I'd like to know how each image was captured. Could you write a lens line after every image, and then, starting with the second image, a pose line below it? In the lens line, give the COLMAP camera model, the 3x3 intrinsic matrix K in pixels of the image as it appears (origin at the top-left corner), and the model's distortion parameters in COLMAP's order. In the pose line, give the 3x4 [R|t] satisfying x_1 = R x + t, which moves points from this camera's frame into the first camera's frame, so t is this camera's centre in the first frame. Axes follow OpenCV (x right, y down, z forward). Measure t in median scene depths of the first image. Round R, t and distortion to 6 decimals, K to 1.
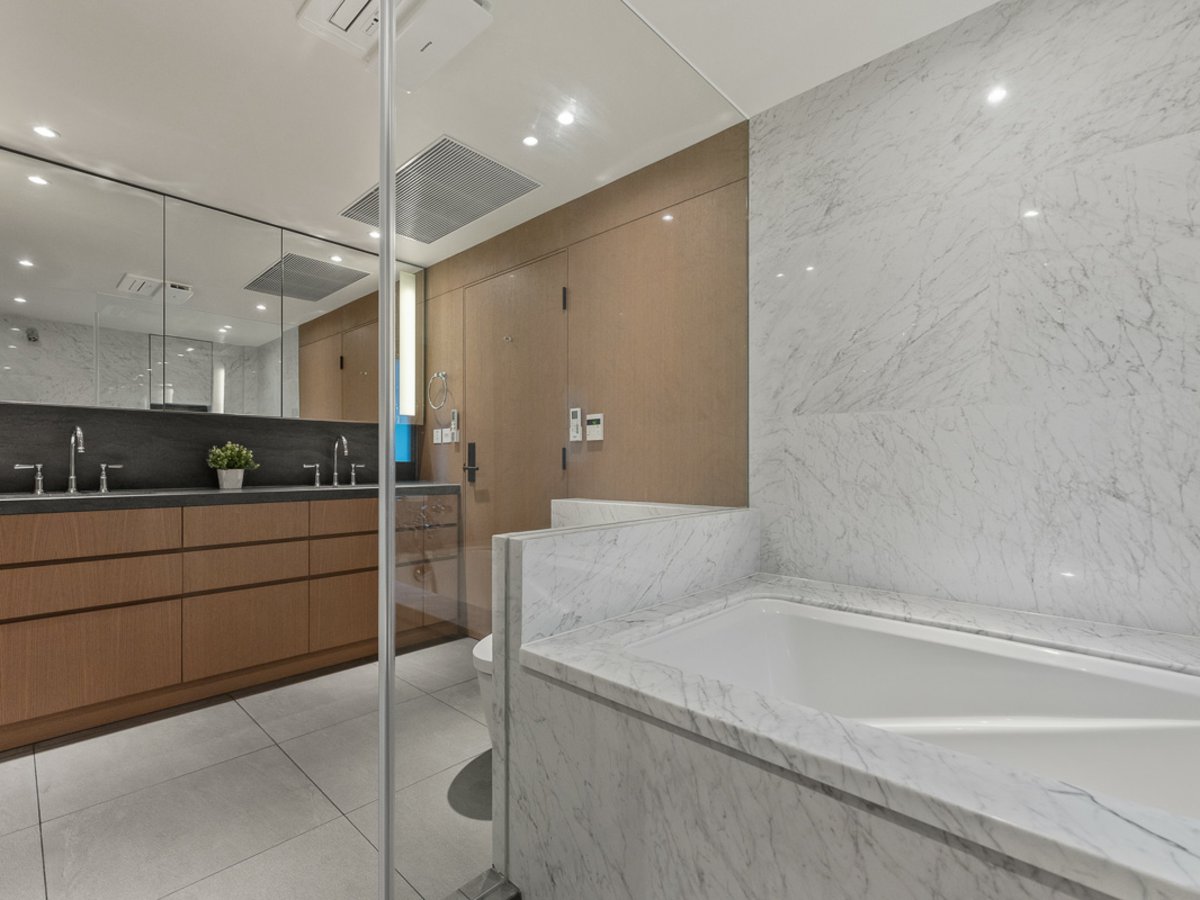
lens RADIAL K [[541.5, 0, 601.0], [0, 541.5, 455.2], [0, 0, 1]] dist [0.001503, -0.000094]
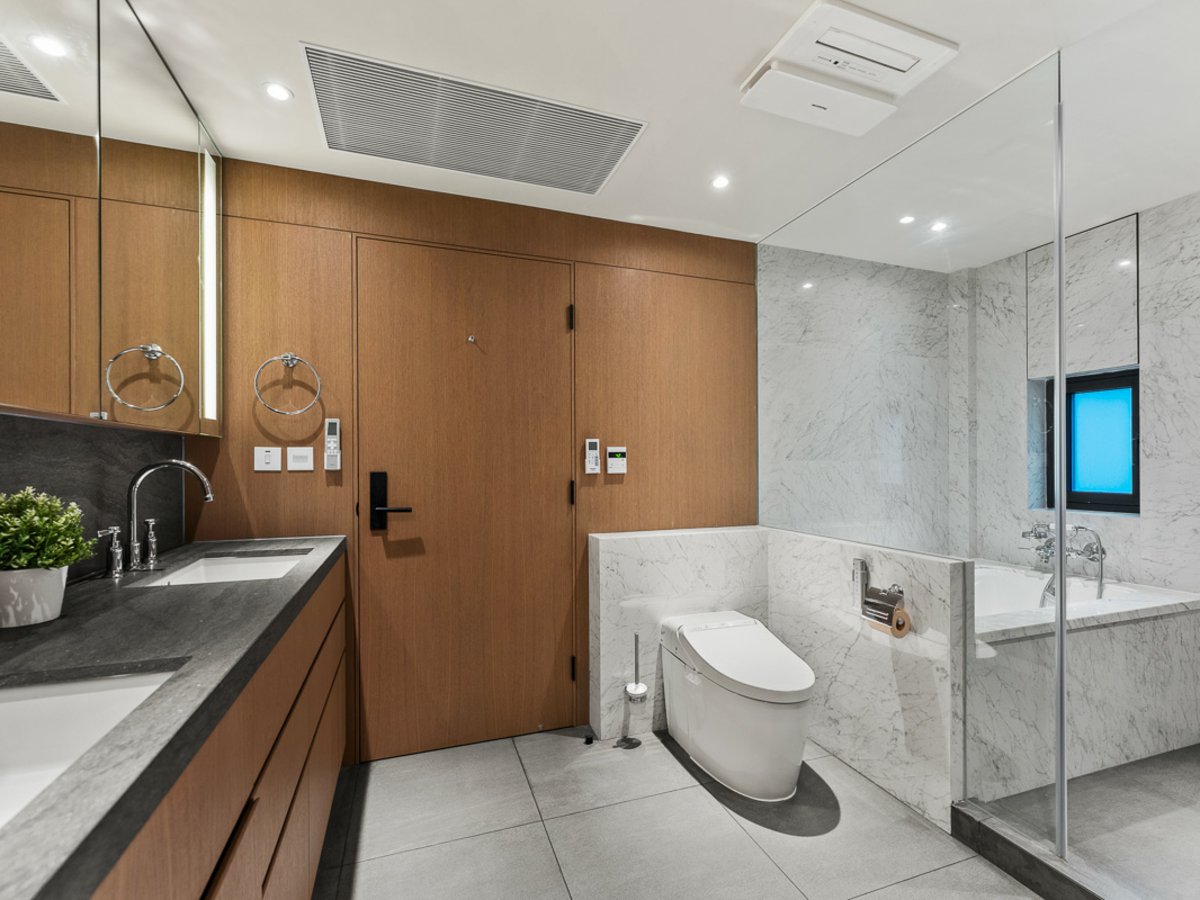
lens RADIAL K [[521.7, 0, 622.6], [0, 521.7, 462.5], [0, 0, 1]] dist [-0.001158, -0.000420]
pose [[0.476412, 0.005560, 0.879205, -1.095832], [-0.008325, 0.999964, -0.001813, -0.058937], [-0.879183, -0.006456, 0.476441, 0.690231]]
